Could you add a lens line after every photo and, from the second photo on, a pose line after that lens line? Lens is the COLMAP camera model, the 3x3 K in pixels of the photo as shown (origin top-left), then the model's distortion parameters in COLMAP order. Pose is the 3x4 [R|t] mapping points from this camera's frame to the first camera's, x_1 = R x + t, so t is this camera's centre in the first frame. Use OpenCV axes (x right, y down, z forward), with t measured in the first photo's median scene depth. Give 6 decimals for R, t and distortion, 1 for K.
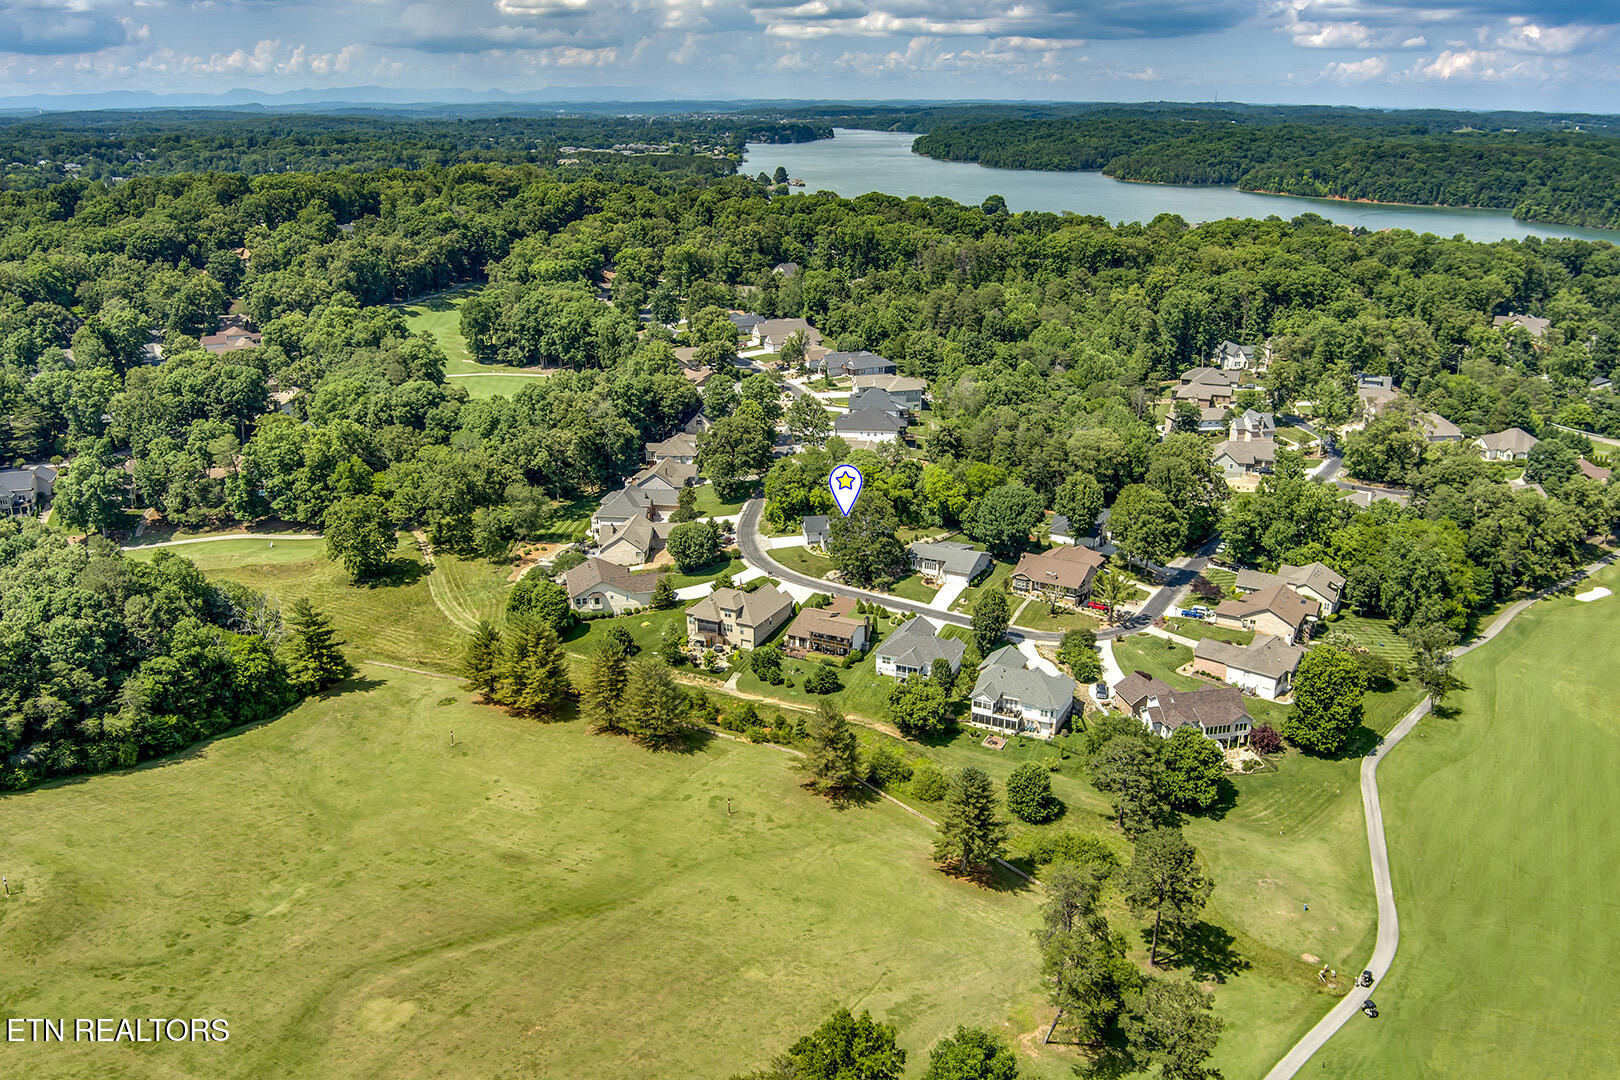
lens RADIAL K [[1355.1, 0, 810.0], [0, 1355.1, 540.0], [0, 0, 1]] dist [-0.056456, -0.001280]
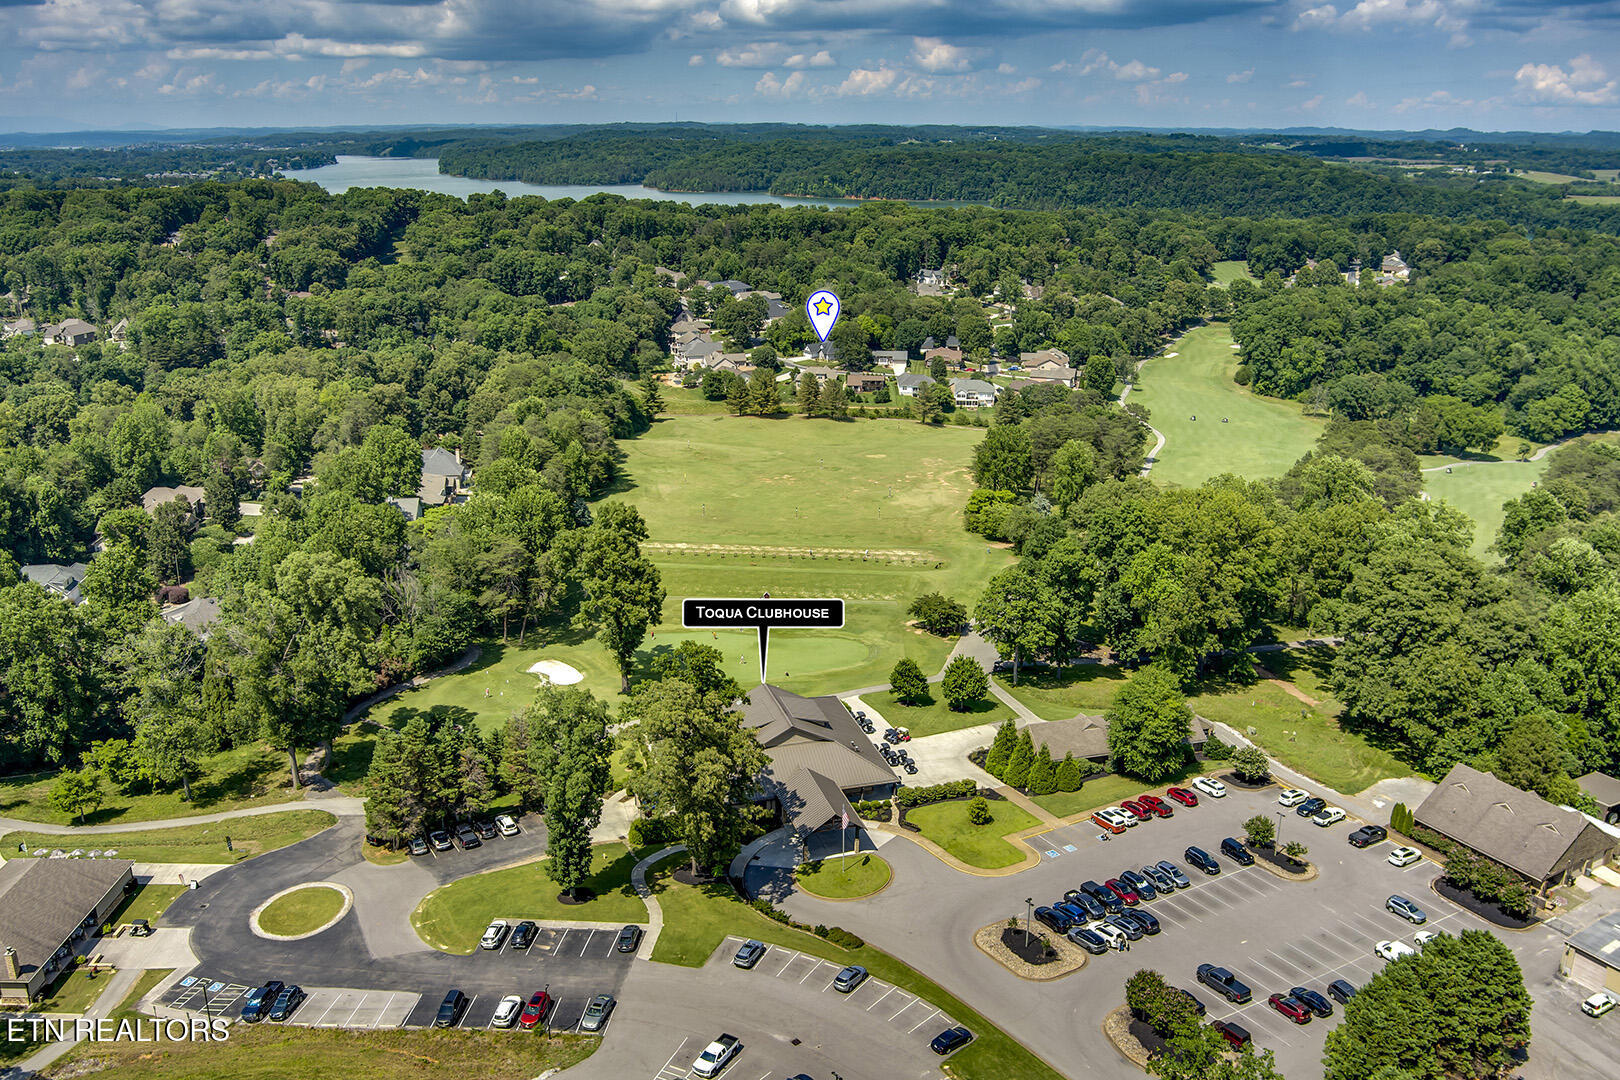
lens RADIAL K [[1355.1, 0, 810.0], [0, 1355.1, 540.0], [0, 0, 1]] dist [-0.056456, -0.001280]
pose [[0.925634, -0.114342, 0.360733, -0.425050], [0.119725, 0.992779, 0.007471, 0.143038], [-0.358983, 0.036274, 0.932639, -0.439777]]
